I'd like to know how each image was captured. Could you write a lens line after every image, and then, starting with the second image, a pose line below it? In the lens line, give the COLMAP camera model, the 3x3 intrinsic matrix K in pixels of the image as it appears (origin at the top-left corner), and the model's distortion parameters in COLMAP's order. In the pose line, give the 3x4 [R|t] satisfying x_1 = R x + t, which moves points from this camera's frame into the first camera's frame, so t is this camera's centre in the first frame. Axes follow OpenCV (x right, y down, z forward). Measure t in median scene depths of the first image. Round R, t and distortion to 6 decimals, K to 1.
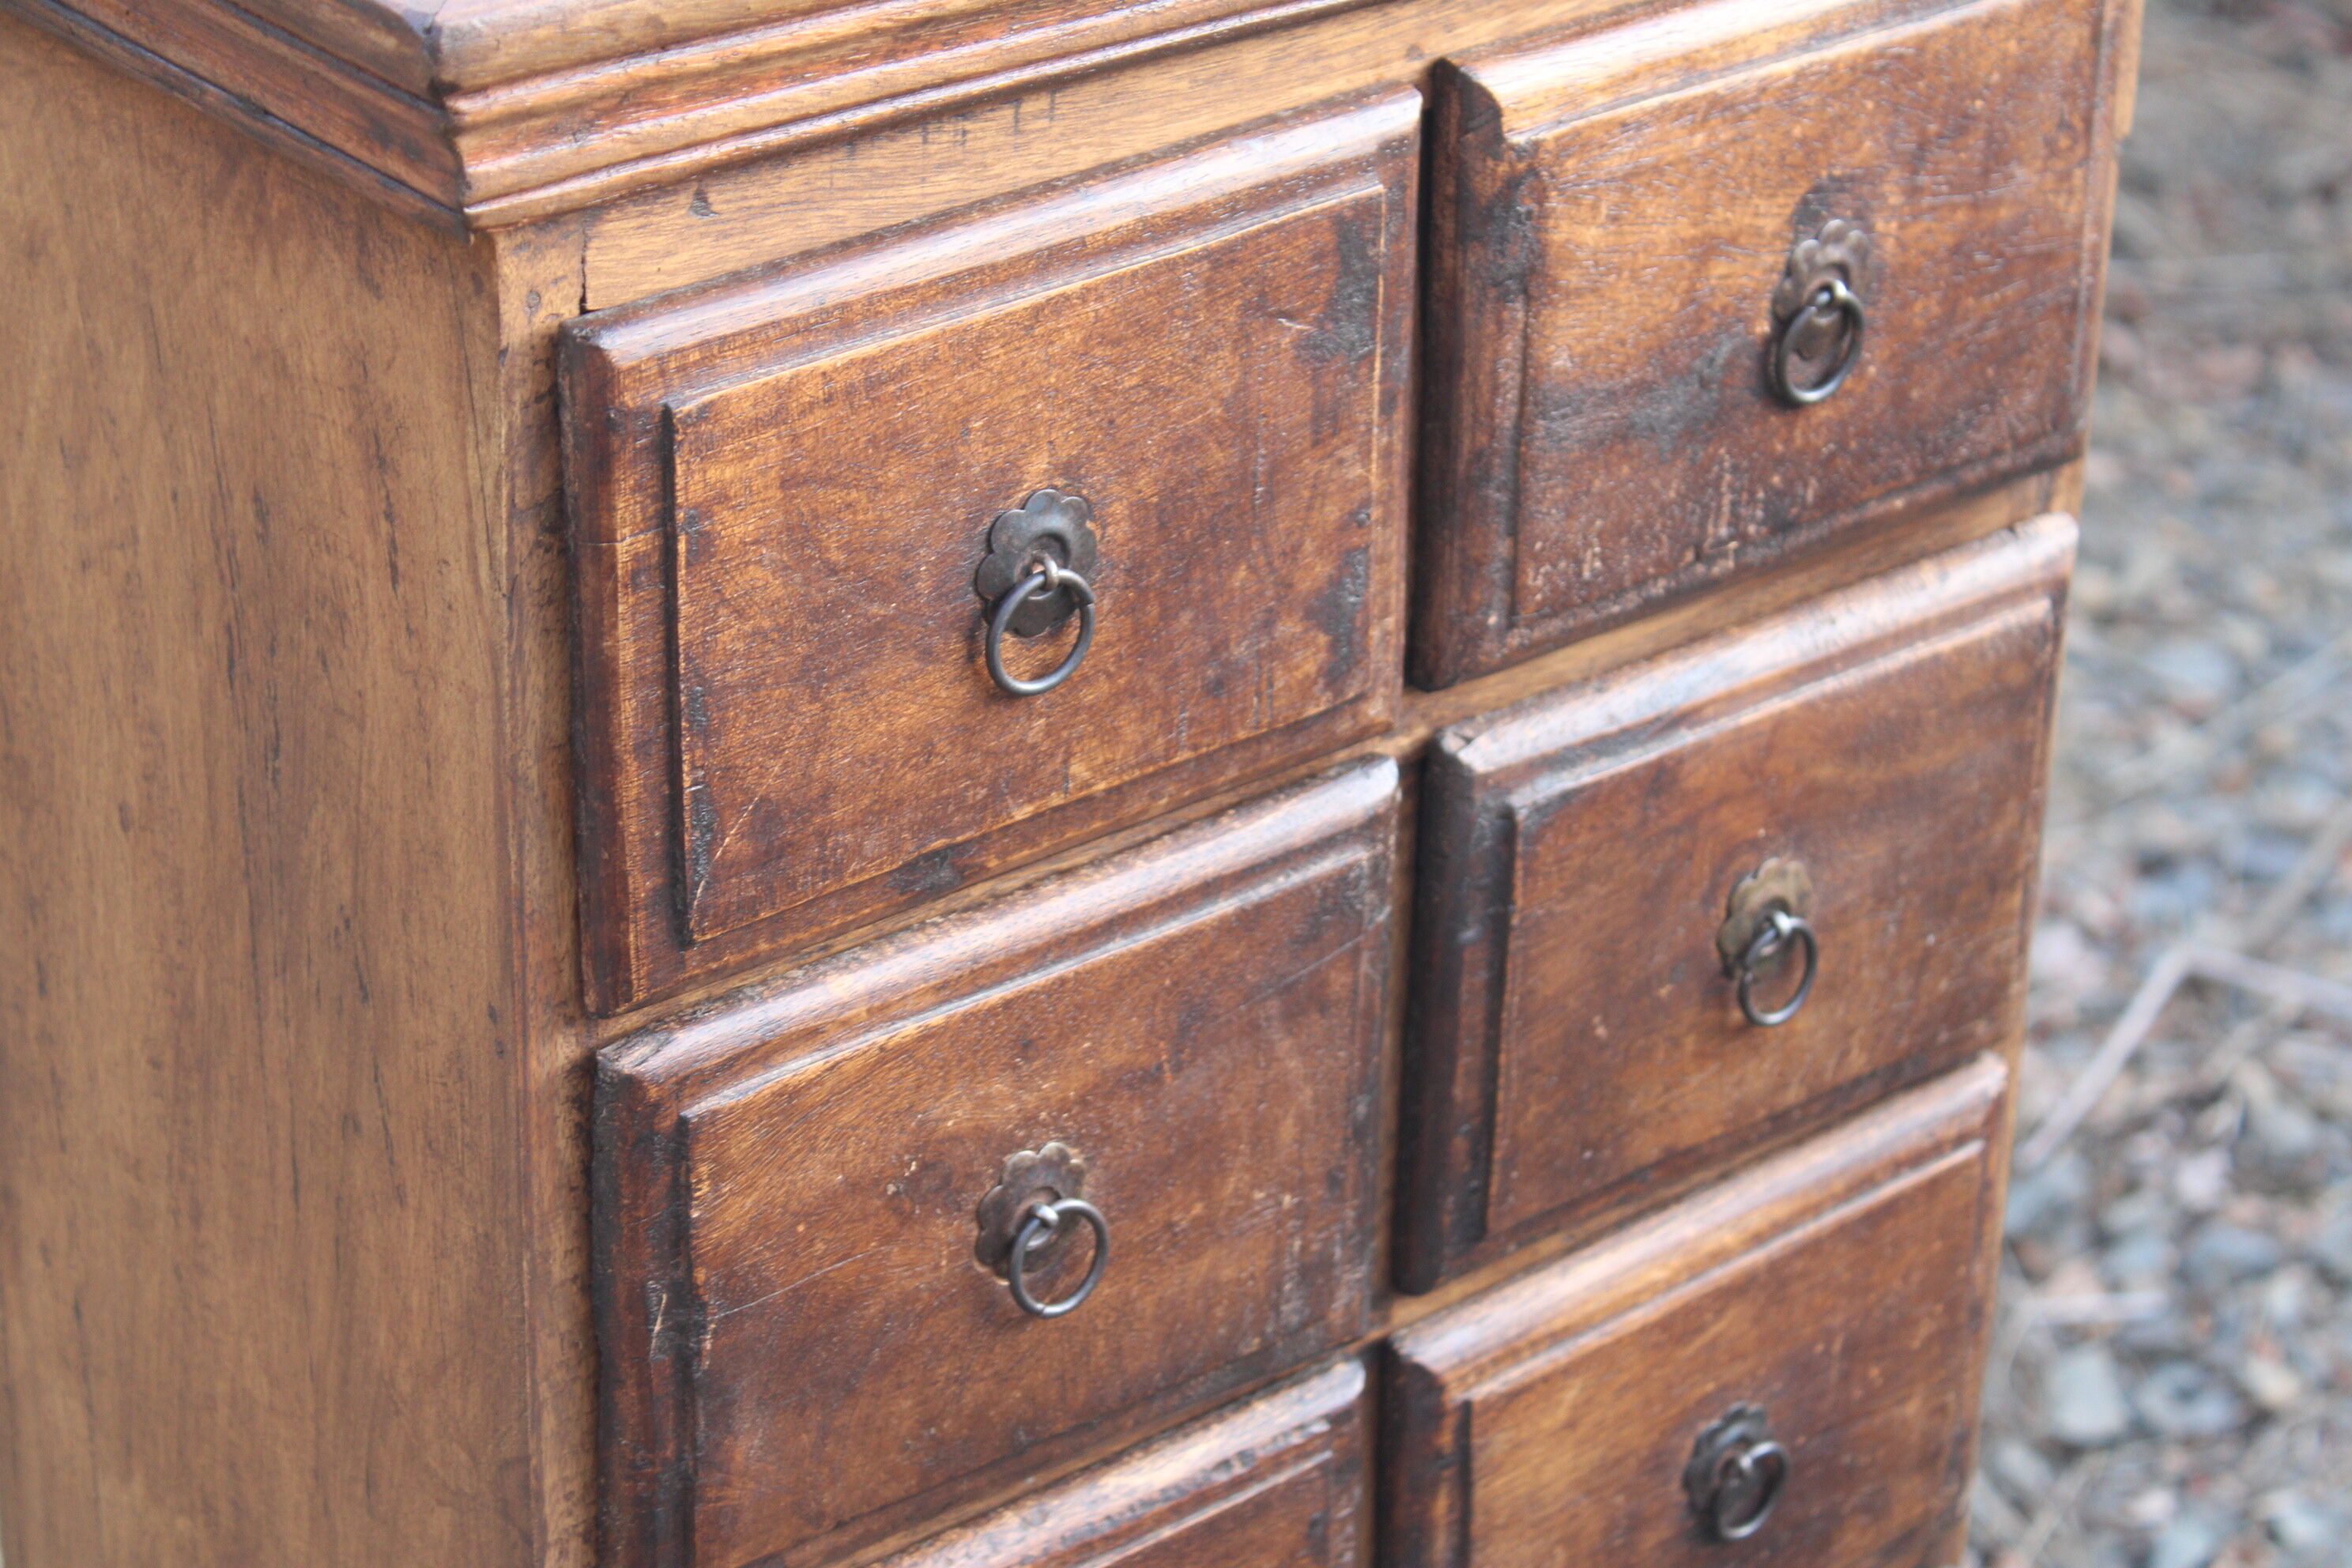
lens RADIAL K [[5586.9, 0, 1176.0], [0, 5586.9, 784.0], [0, 0, 1]] dist [0.074685, 0.084560]
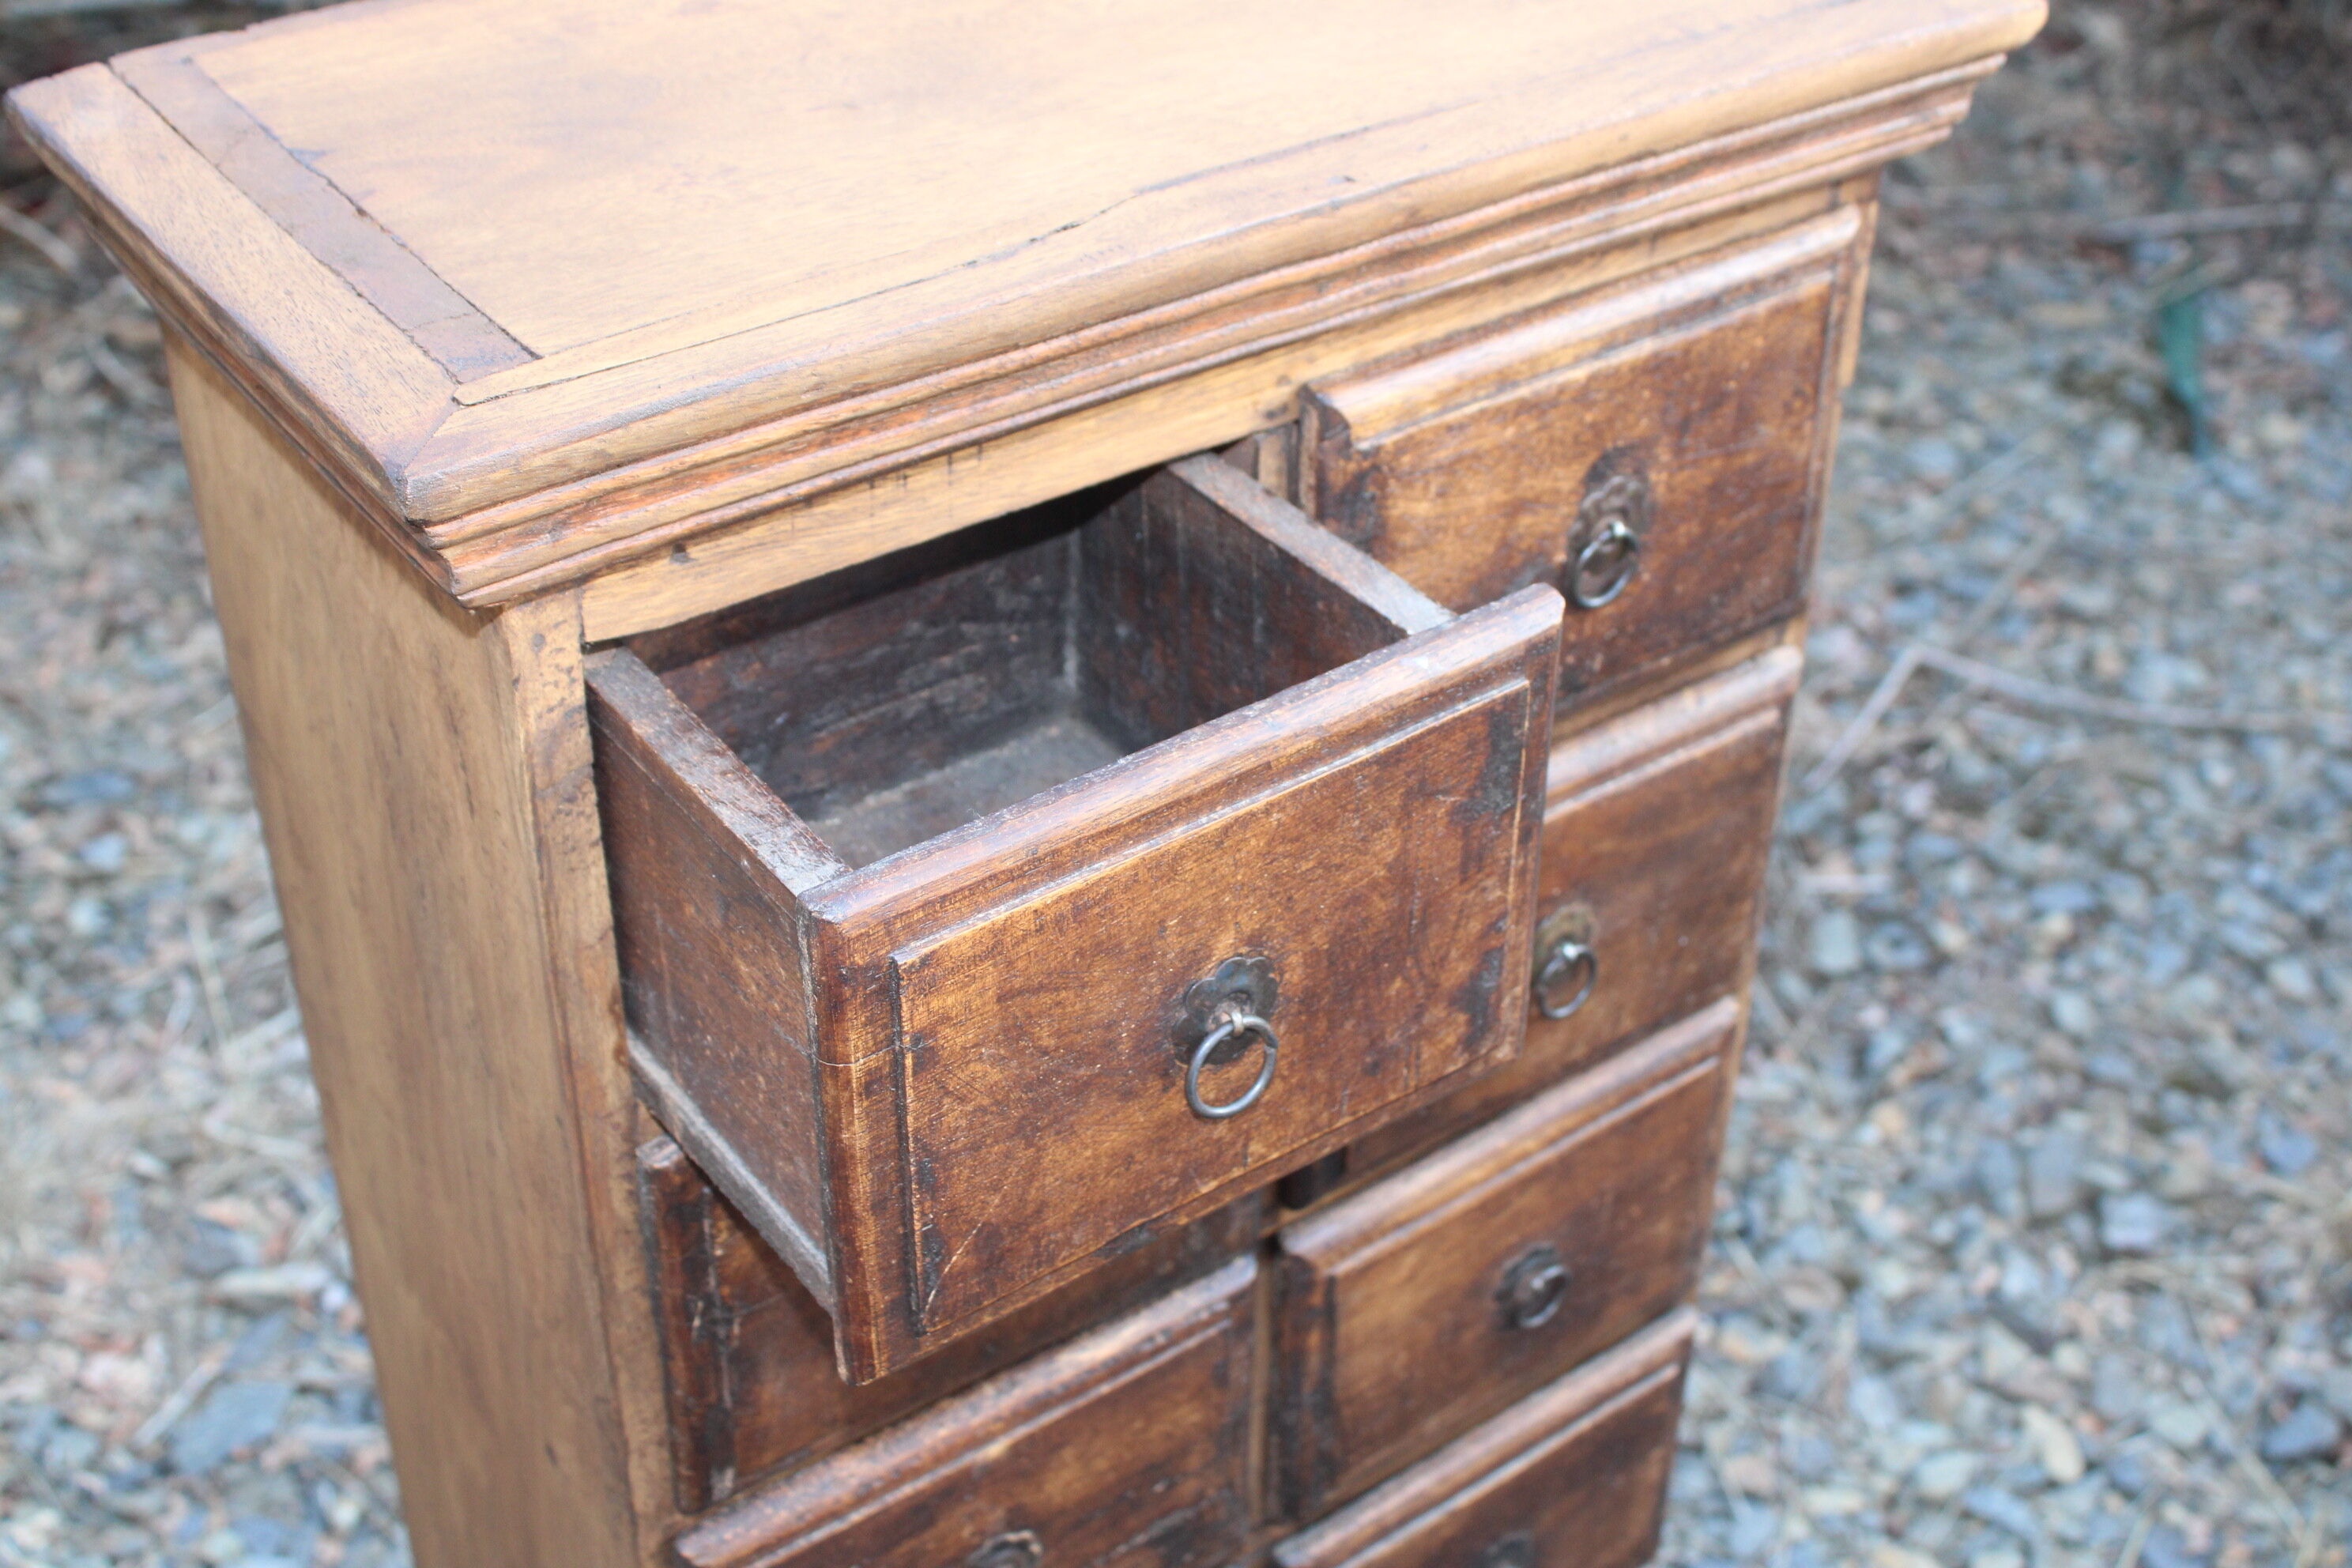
lens RADIAL K [[2999.5, 0, 1176.0], [0, 2999.5, 784.0], [0, 0, 1]] dist [-0.081893, 0.062483]
pose [[0.996897, 0.032845, -0.071537, 0.064484], [-0.022271, 0.989343, 0.143887, -0.125607], [0.075501, -0.141847, 0.987005, 0.269725]]
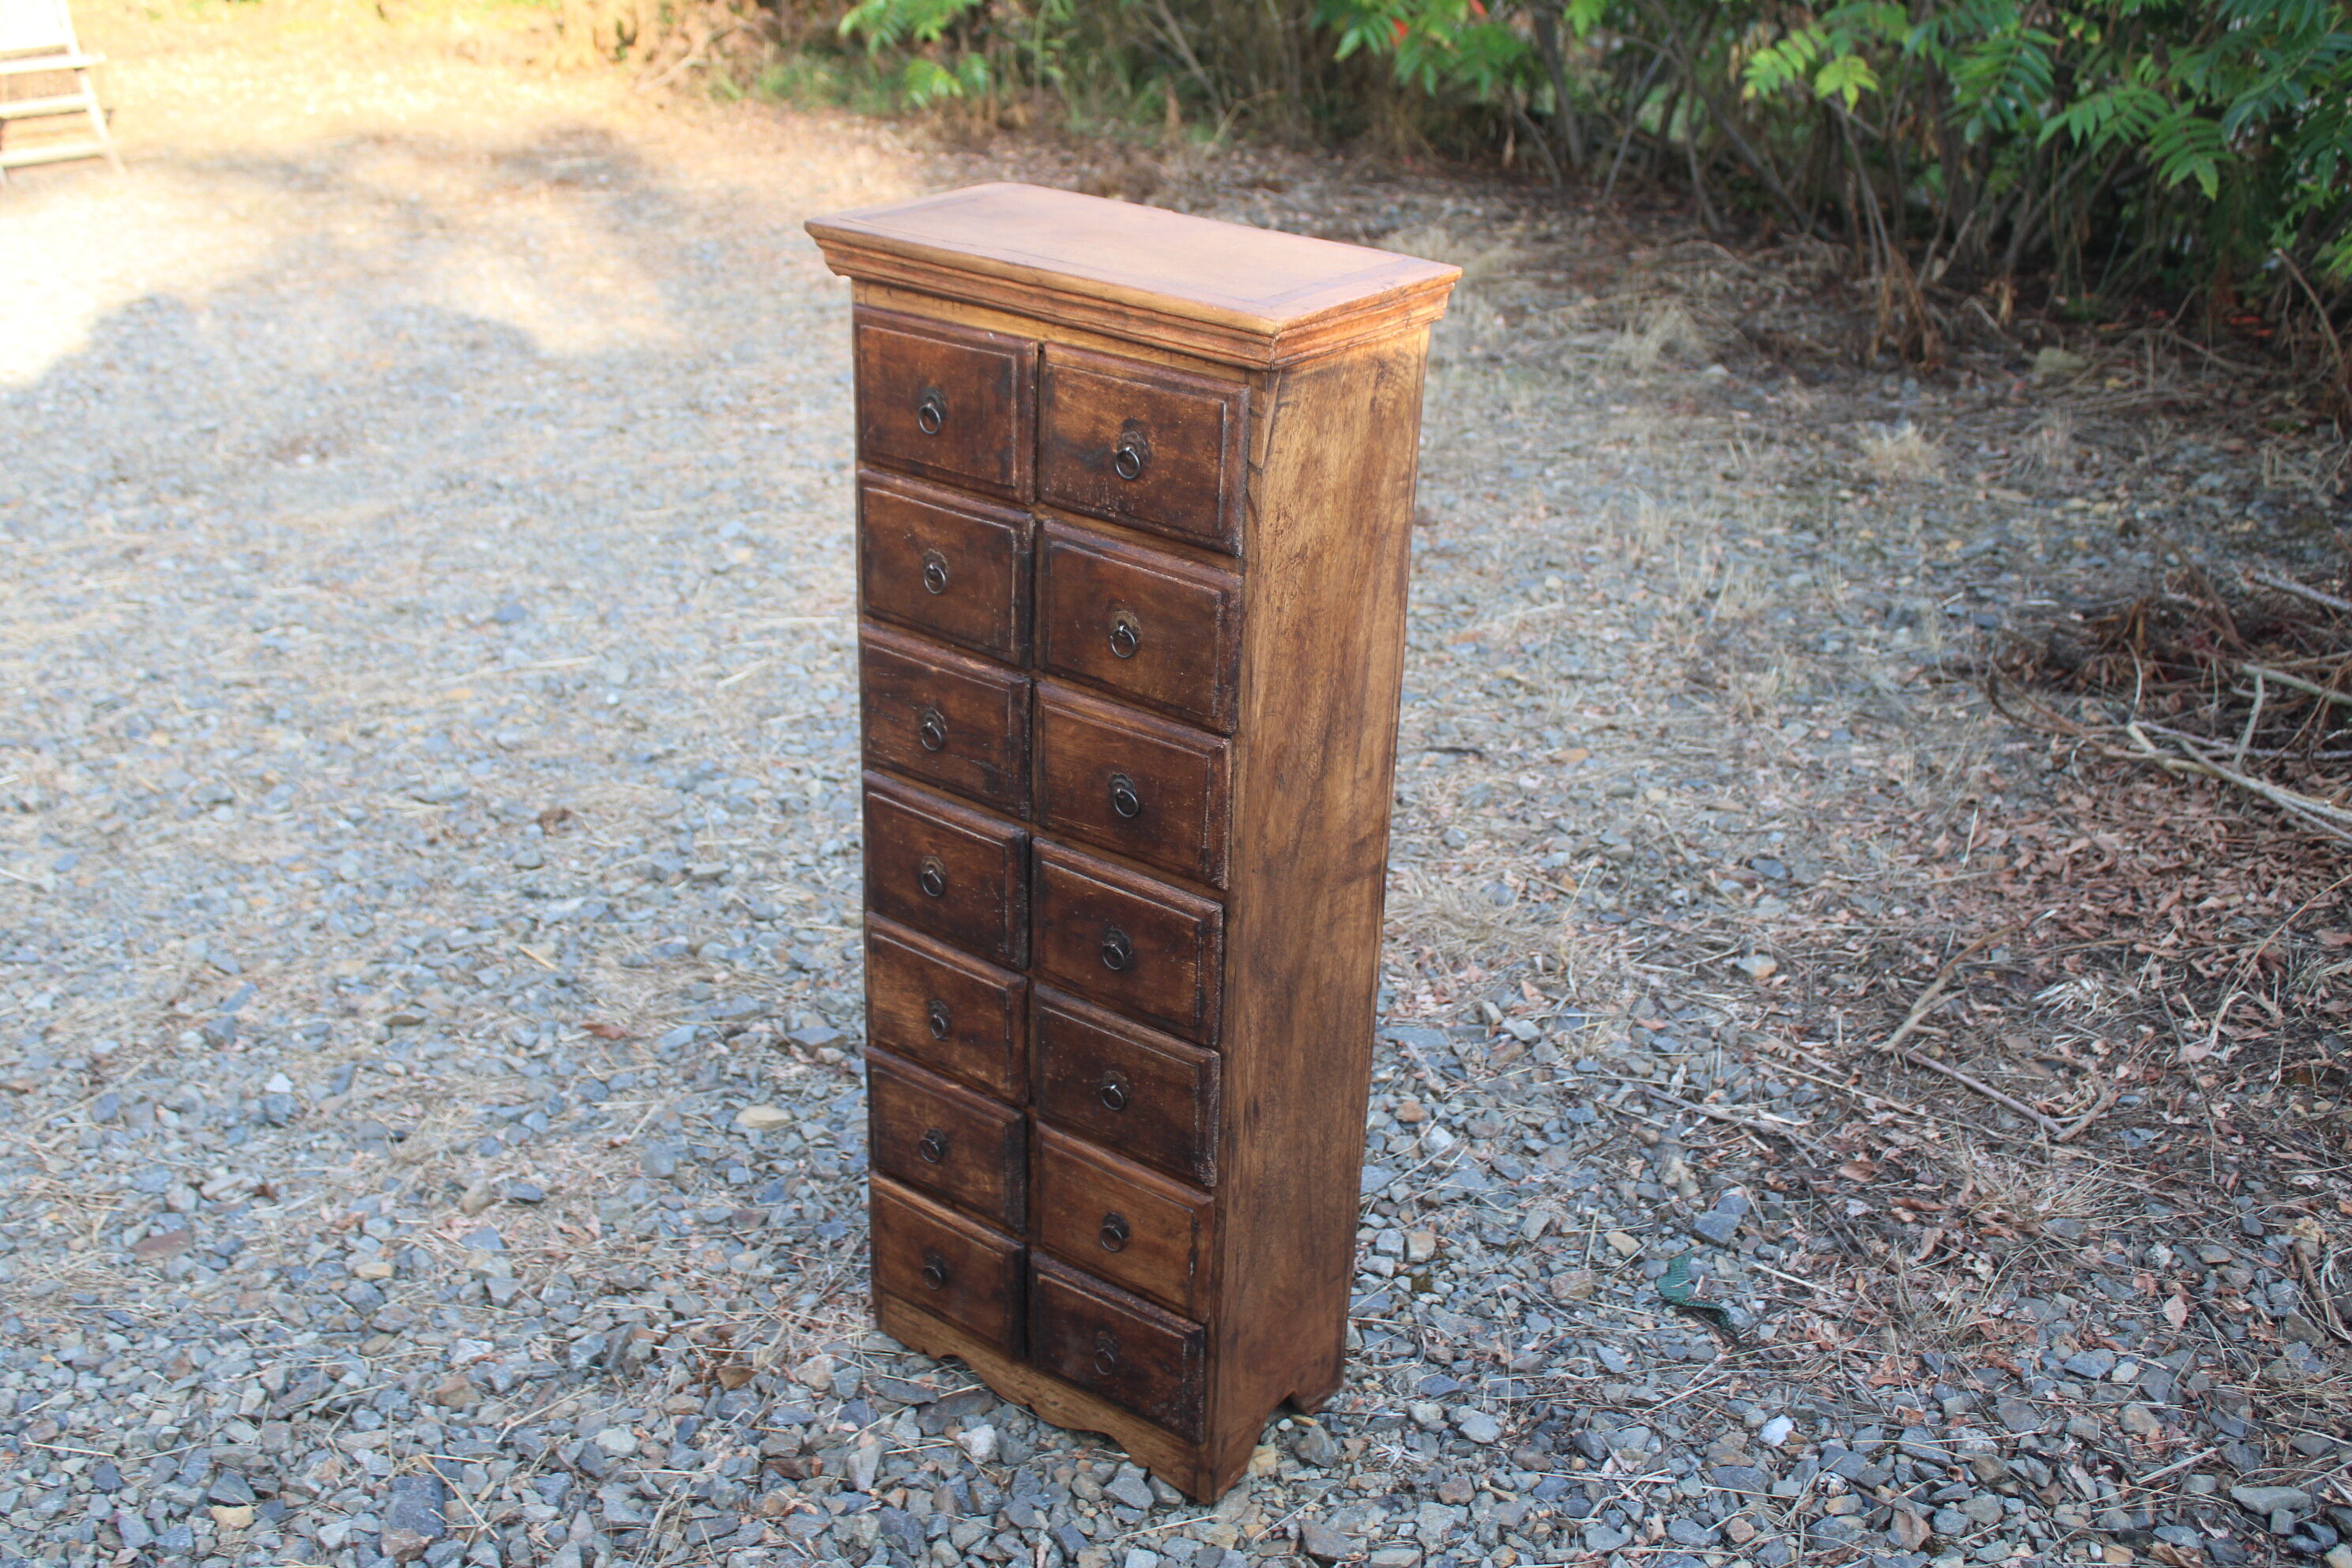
lens RADIAL K [[2414.5, 0, 1176.0], [0, 2414.5, 784.0], [0, 0, 1]] dist [-0.108538, 0.002547]
pose [[0.203672, 0.388142, -0.898812, 1.615198], [-0.463056, 0.847070, 0.260869, -0.324882], [0.862611, 0.363069, 0.352256, 0.531709]]
